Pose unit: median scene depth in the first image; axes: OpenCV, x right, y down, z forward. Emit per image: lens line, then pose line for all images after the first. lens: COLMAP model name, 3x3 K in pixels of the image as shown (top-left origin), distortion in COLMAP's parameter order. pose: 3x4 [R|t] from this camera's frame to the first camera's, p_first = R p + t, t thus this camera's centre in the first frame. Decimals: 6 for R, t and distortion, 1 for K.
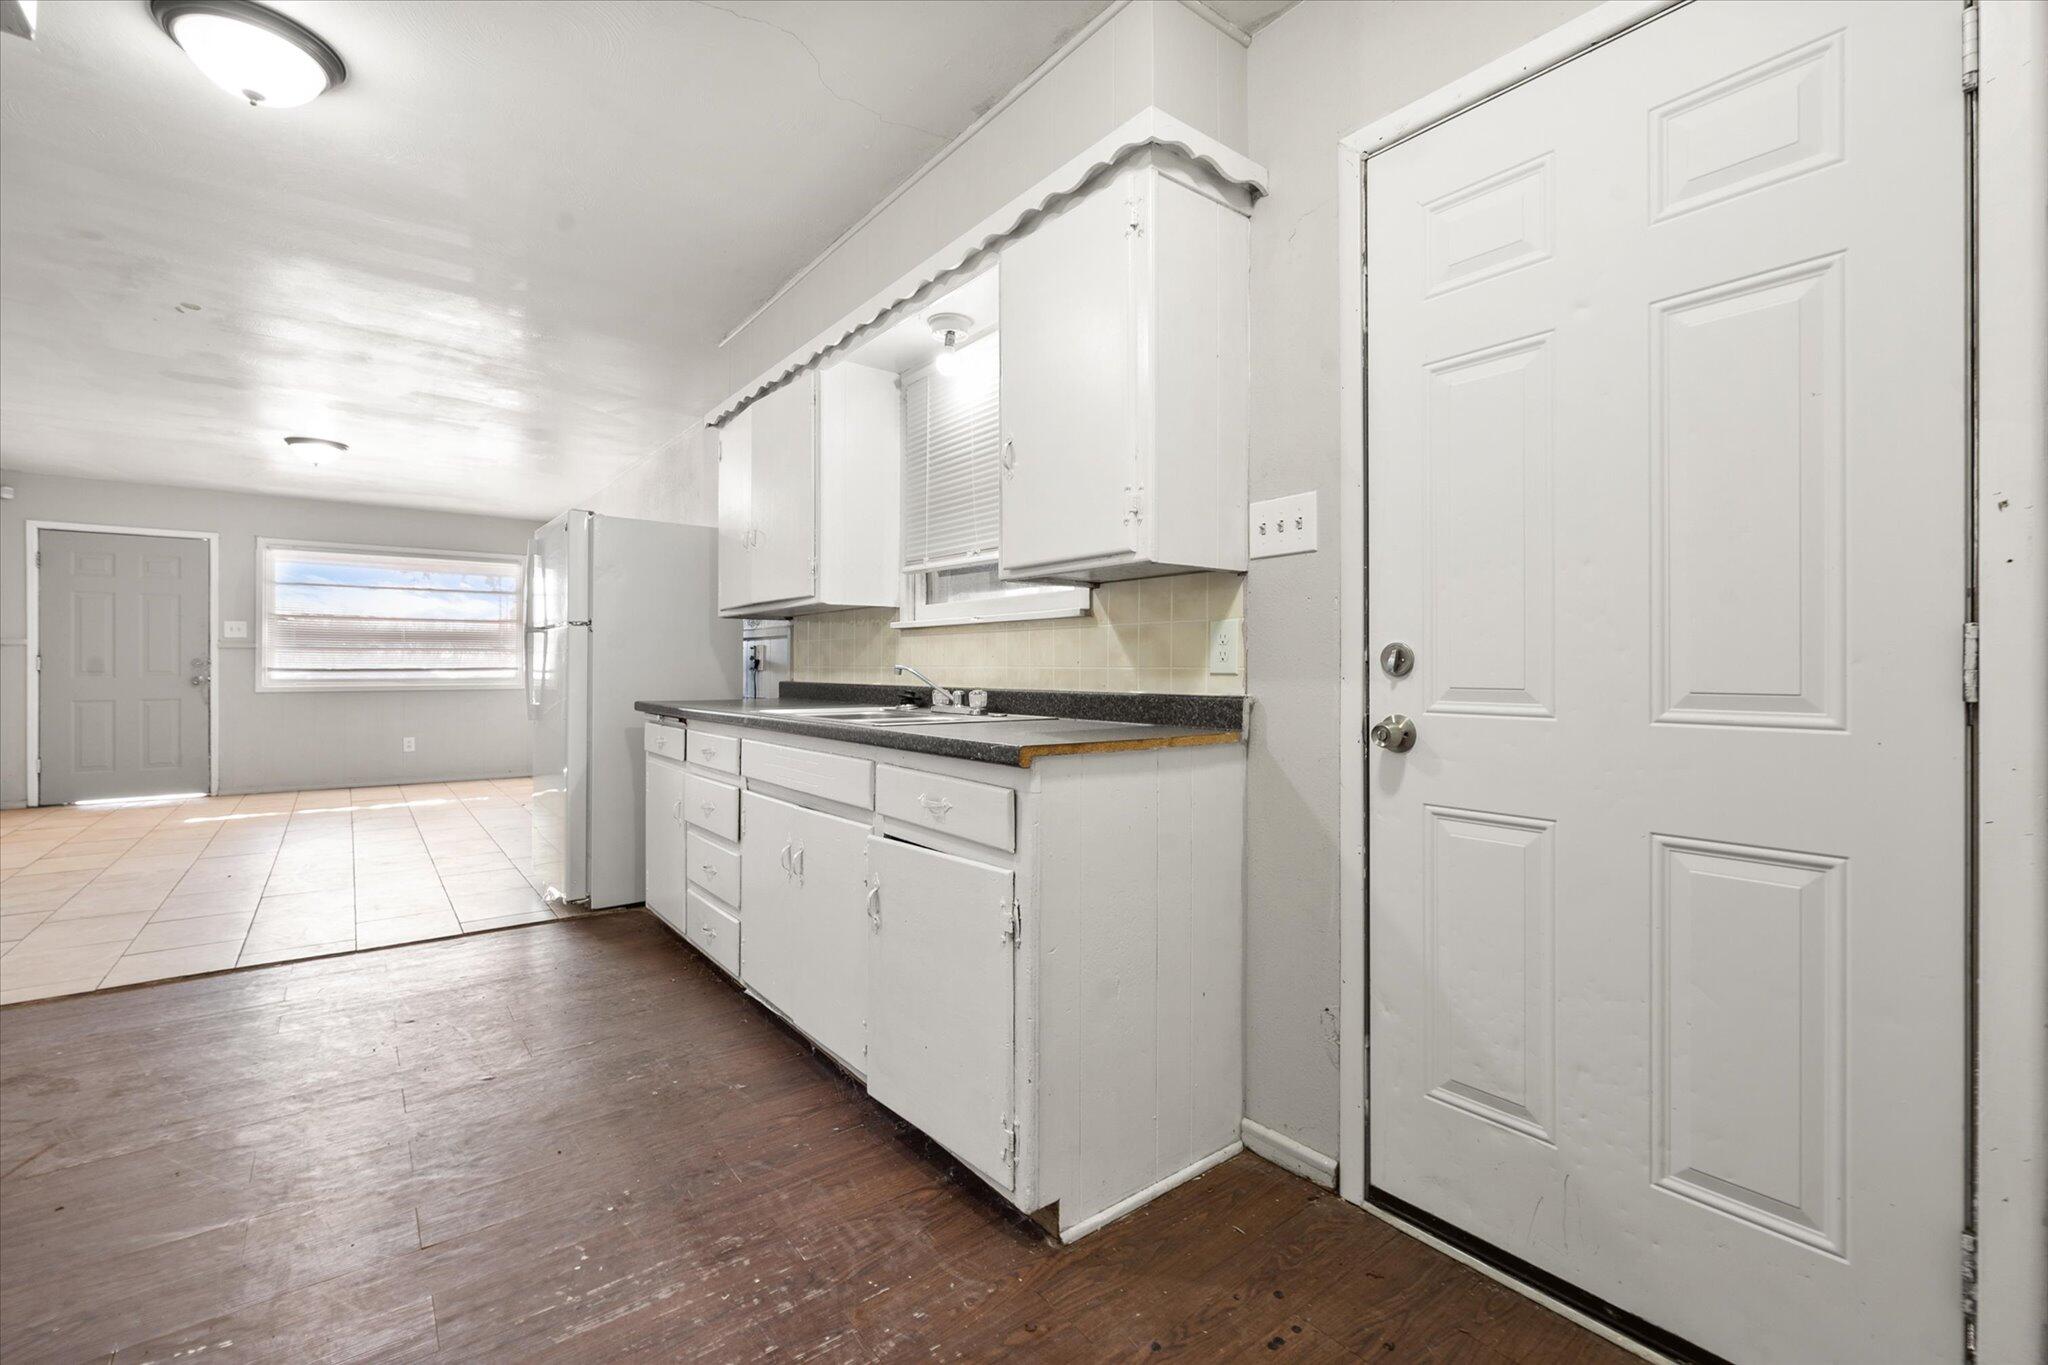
lens RADIAL K [[868.7, 0, 1028.1], [0, 868.7, 662.1], [0, 0, 1]] dist [-0.000486, 0.000192]
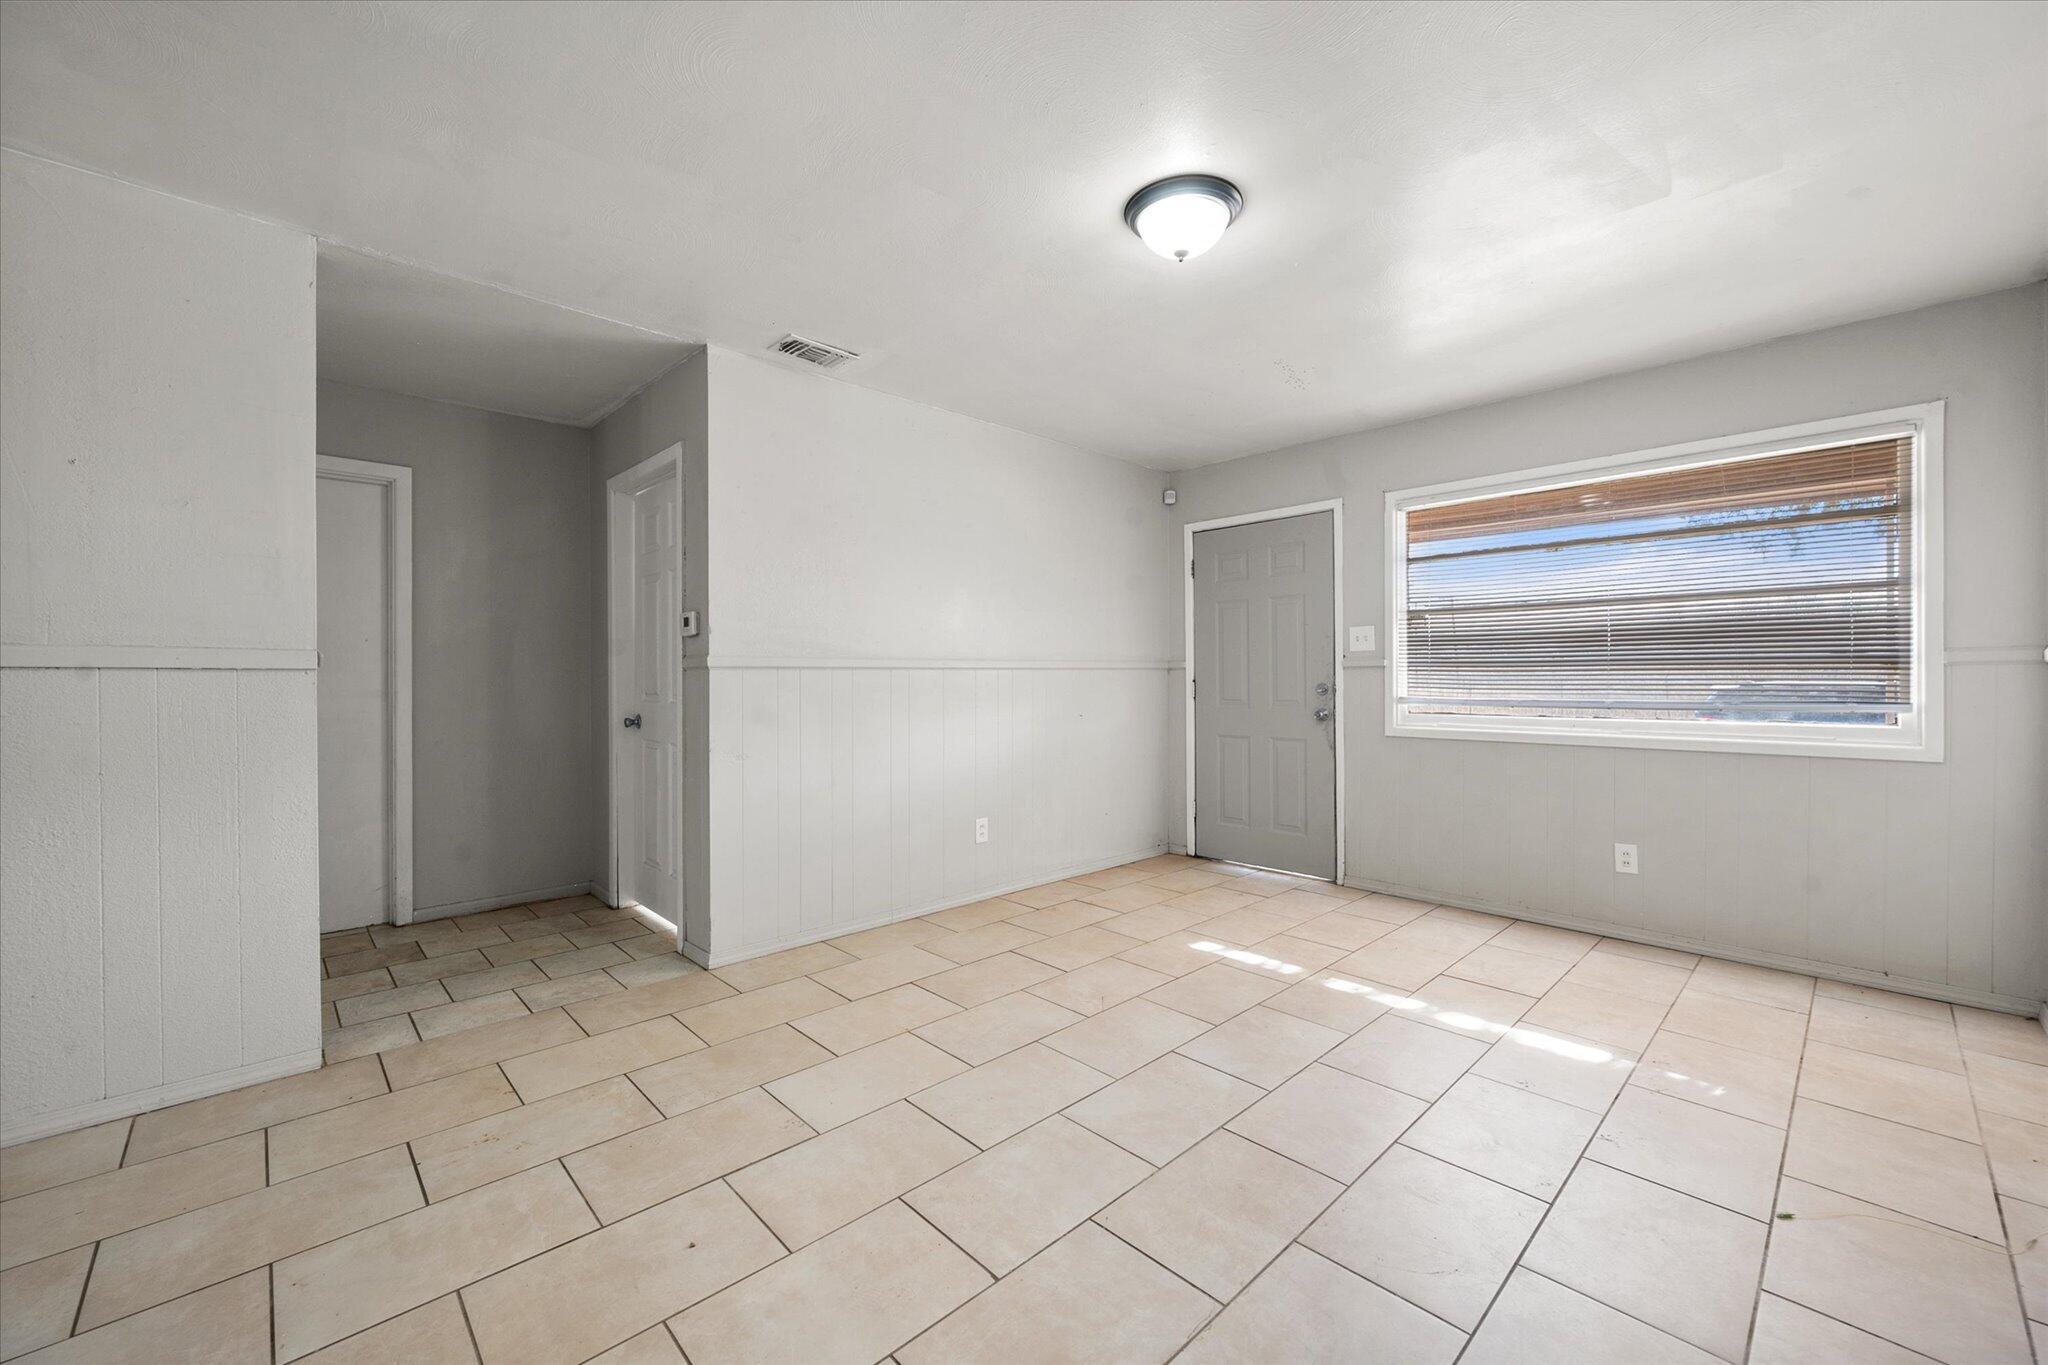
lens RADIAL K [[814.6, 0, 1023.4], [0, 814.6, 680.1], [0, 0, 1]] dist [0.000415, -0.000295]
pose [[0.099741, -0.002442, -0.995010, -0.359025], [0.008038, 0.999966, -0.001648, -0.008216], [0.994981, -0.007834, 0.099757, 0.760214]]
